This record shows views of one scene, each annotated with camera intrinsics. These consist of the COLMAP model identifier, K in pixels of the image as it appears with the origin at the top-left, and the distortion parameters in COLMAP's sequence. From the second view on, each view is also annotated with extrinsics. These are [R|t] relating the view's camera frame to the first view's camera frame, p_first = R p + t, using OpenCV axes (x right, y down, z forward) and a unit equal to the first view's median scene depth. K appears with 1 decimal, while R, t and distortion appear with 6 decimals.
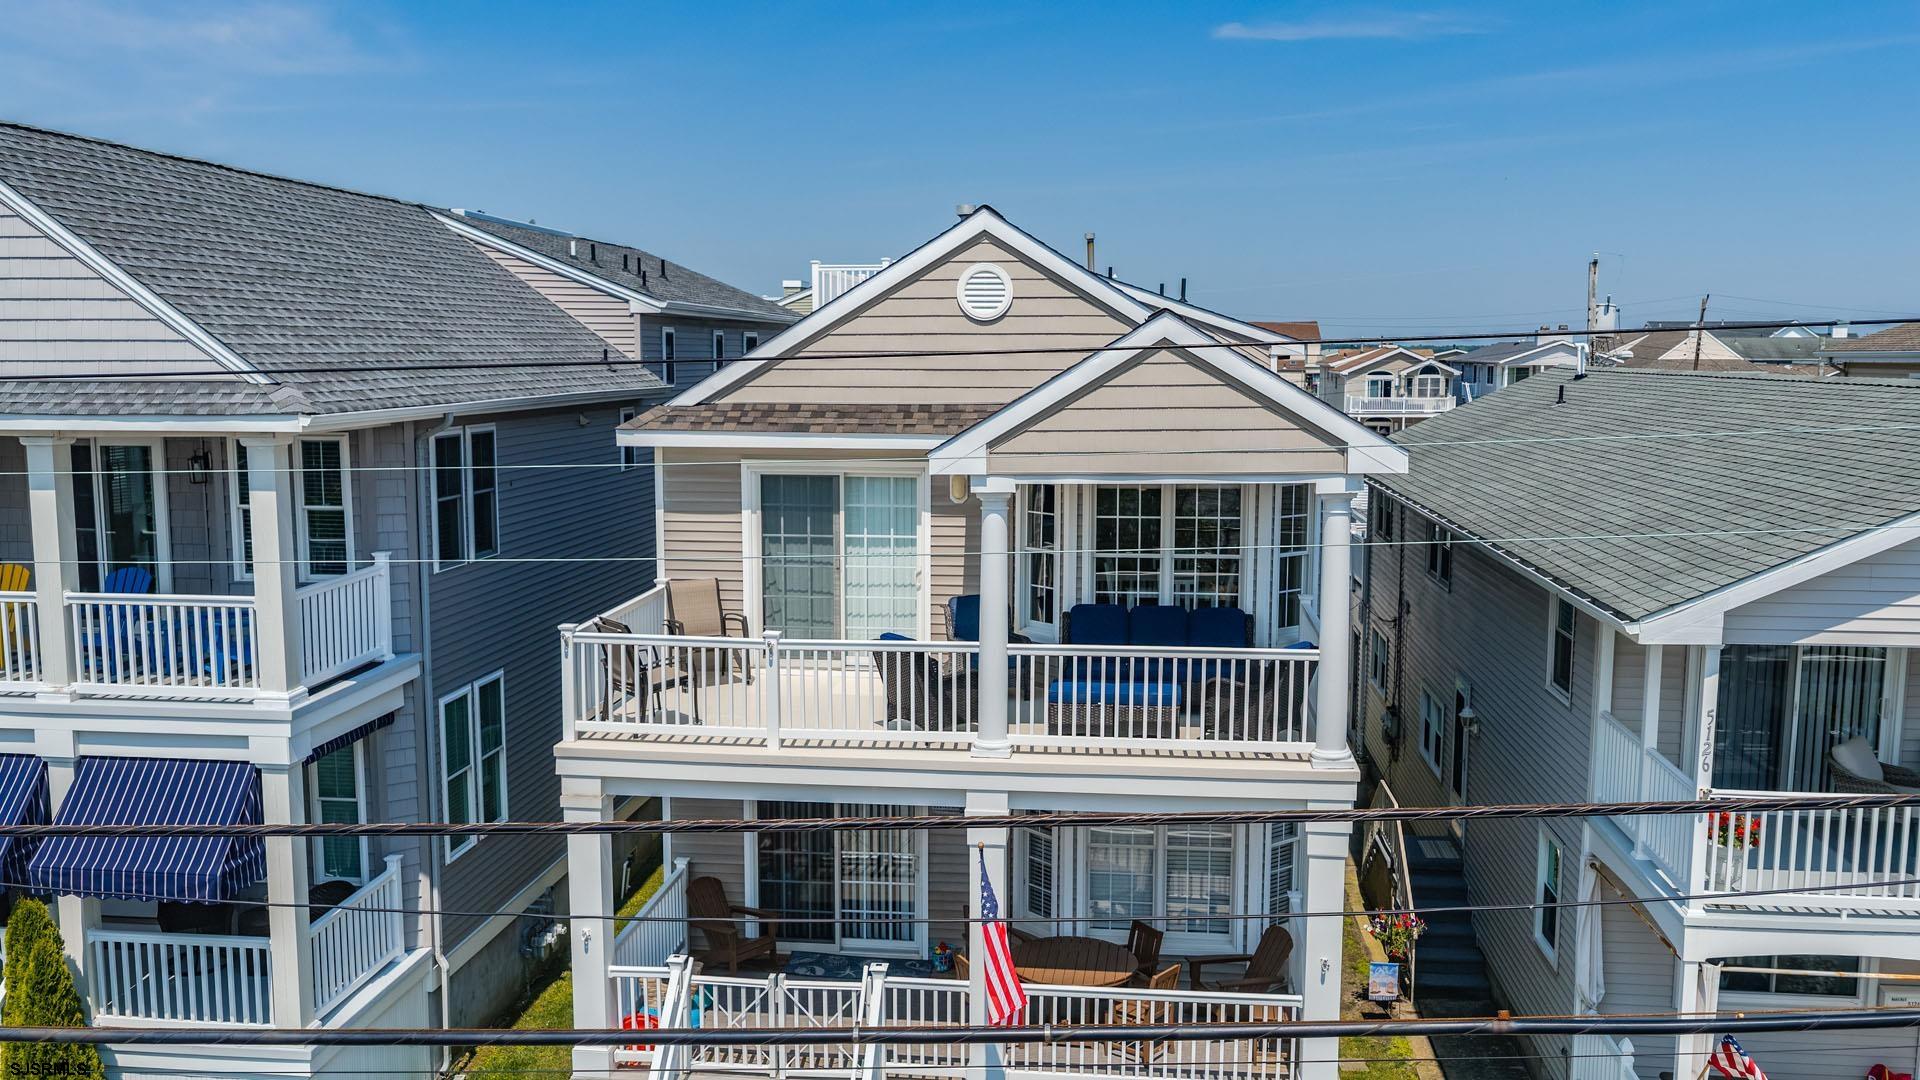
lens RADIAL K [[1593.3, 0, 960.0], [0, 1593.3, 540.0], [0, 0, 1]] dist [-0.006178, -0.016698]
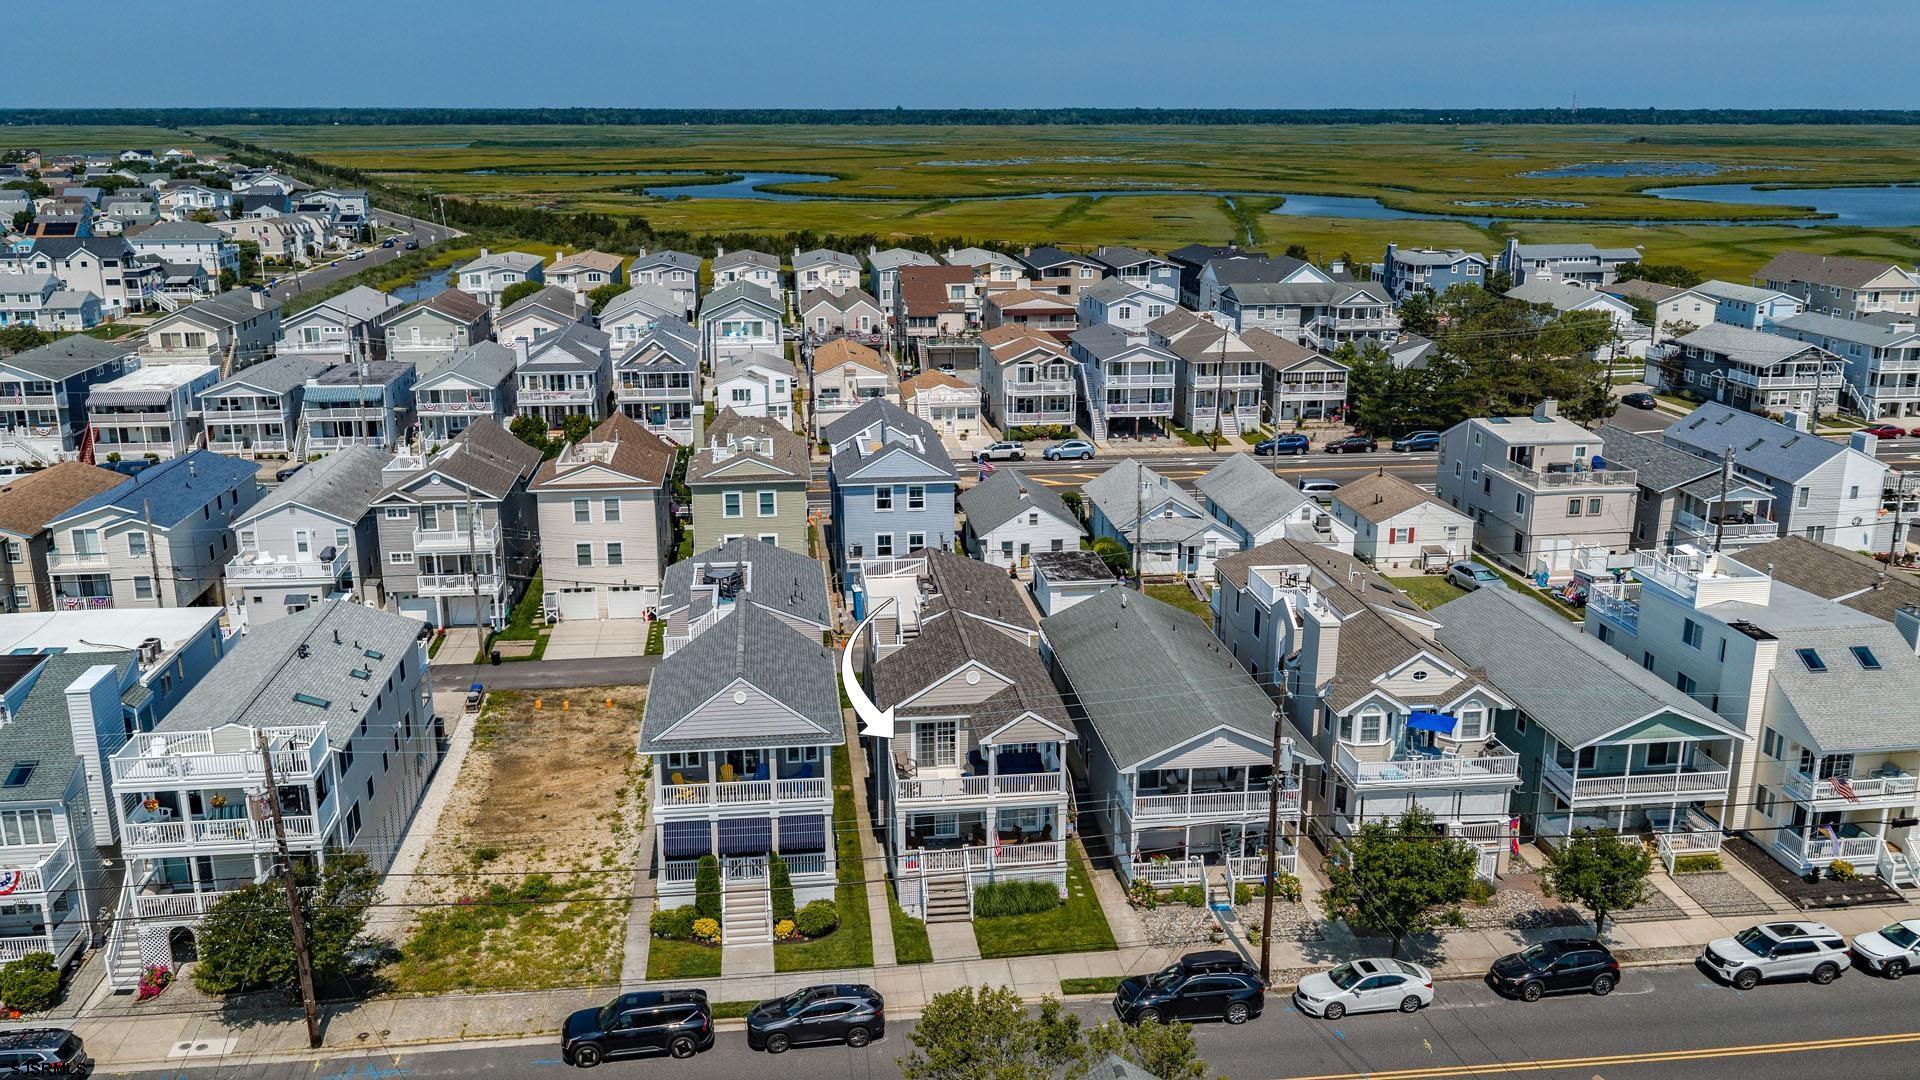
lens RADIAL K [[1593.3, 0, 960.0], [0, 1593.3, 540.0], [0, 0, 1]] dist [-0.006178, -0.016698]
pose [[0.972497, -0.063320, 0.224143, -0.991118], [0.029539, 0.988096, 0.150976, -1.224789], [-0.231035, -0.140203, 0.962791, -3.112214]]
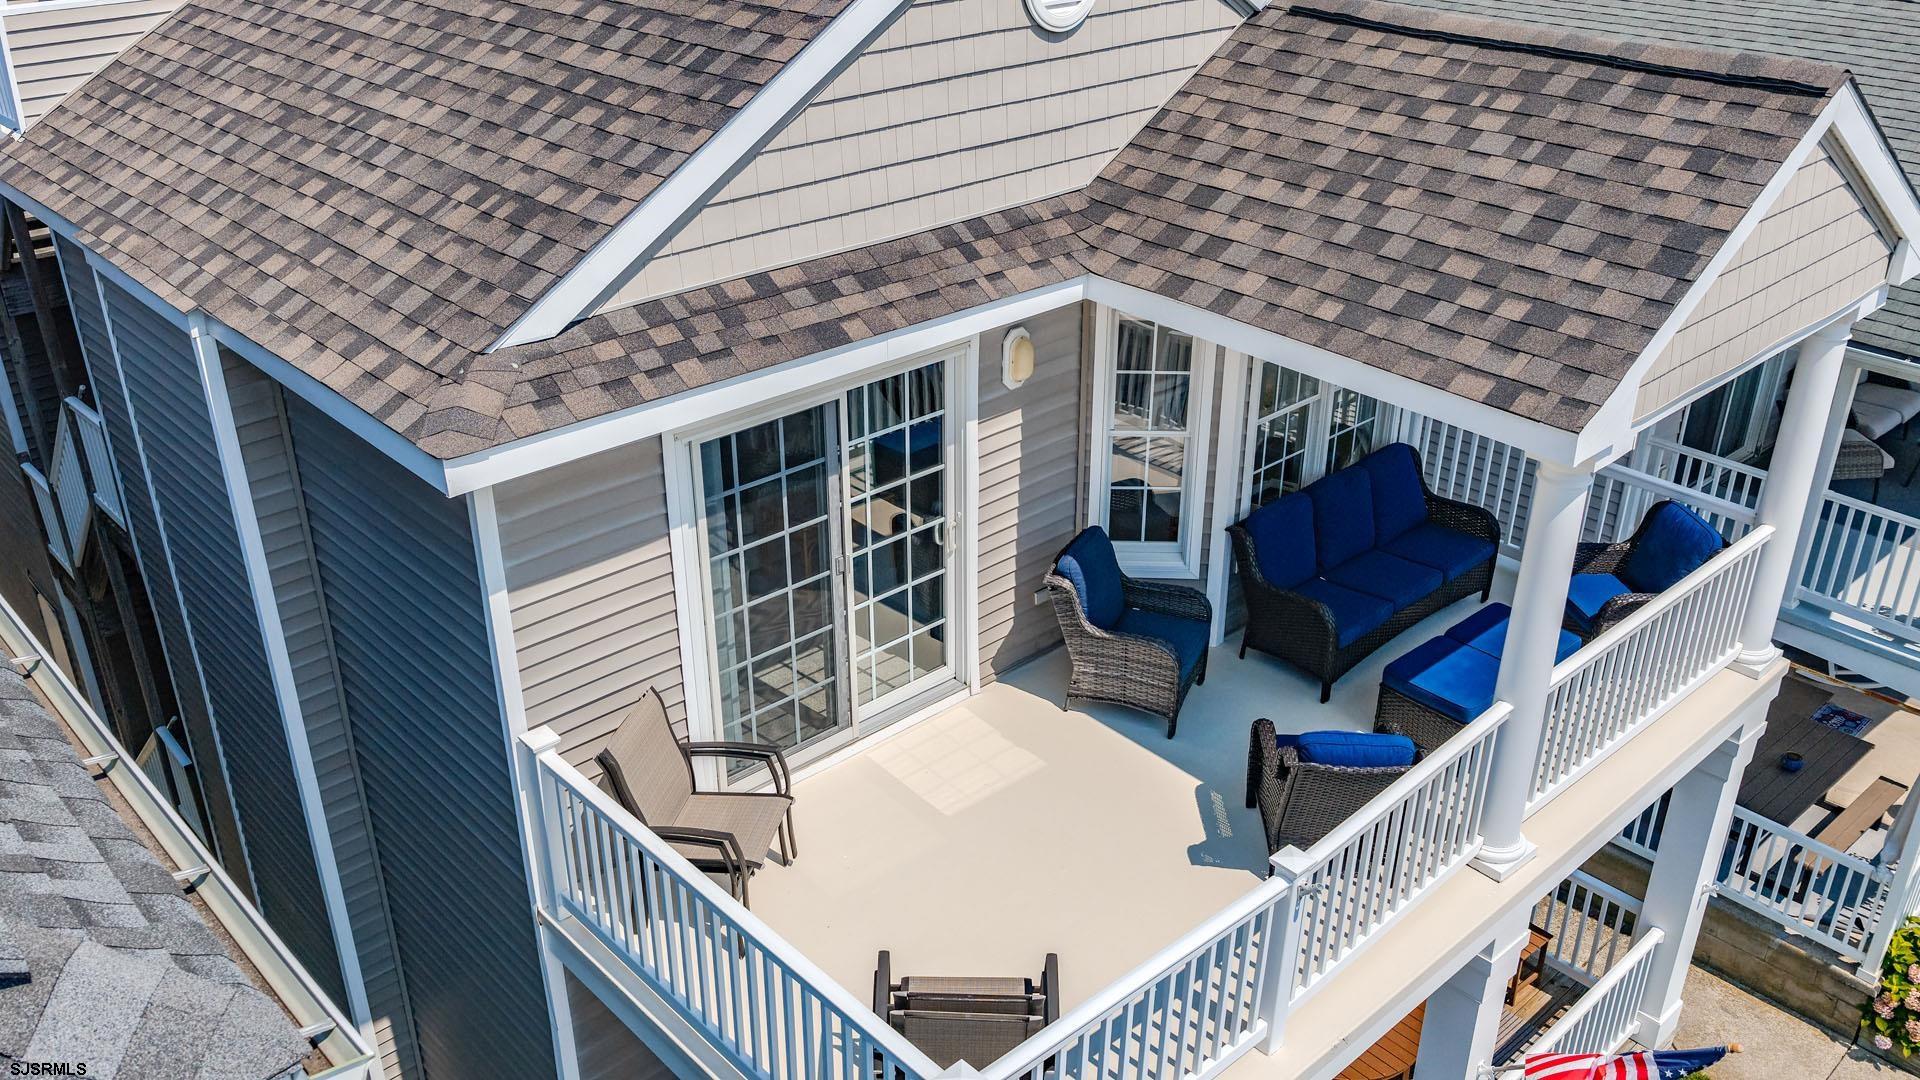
lens RADIAL K [[1593.3, 0, 960.0], [0, 1593.3, 540.0], [0, 0, 1]] dist [-0.006178, -0.016698]
pose [[0.652992, -0.347835, 0.672764, -0.442302], [0.091503, 0.918023, 0.385826, -0.207783], [-0.751817, -0.190382, 0.631289, 0.751538]]
